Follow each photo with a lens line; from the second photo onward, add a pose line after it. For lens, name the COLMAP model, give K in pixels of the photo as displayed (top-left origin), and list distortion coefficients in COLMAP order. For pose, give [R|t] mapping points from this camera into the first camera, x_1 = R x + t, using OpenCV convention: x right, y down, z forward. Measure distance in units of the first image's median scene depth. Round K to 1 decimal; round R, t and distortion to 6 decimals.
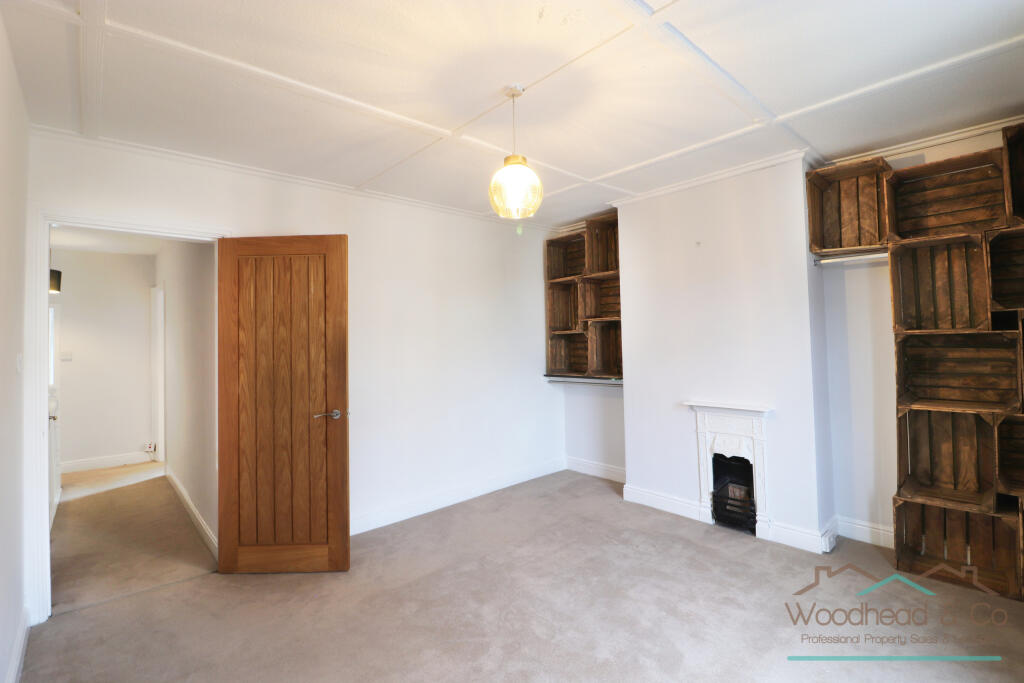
lens RADIAL K [[470.3, 0, 522.1], [0, 470.3, 324.6], [0, 0, 1]] dist [0.001752, -0.012798]
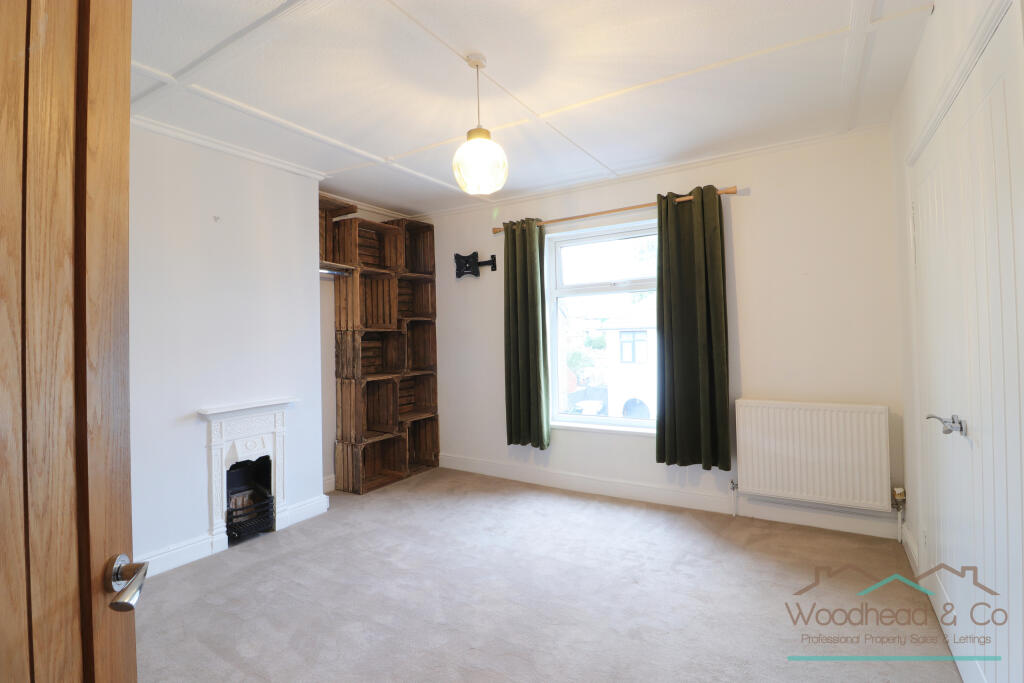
lens RADIAL K [[470.3, 0, 522.1], [0, 470.3, 324.6], [0, 0, 1]] dist [0.001752, -0.012798]
pose [[-0.263921, 0.049674, 0.963264, -0.652560], [-0.002432, 0.998636, -0.052165, 0.067192], [-0.964541, -0.016110, -0.263440, 0.798786]]
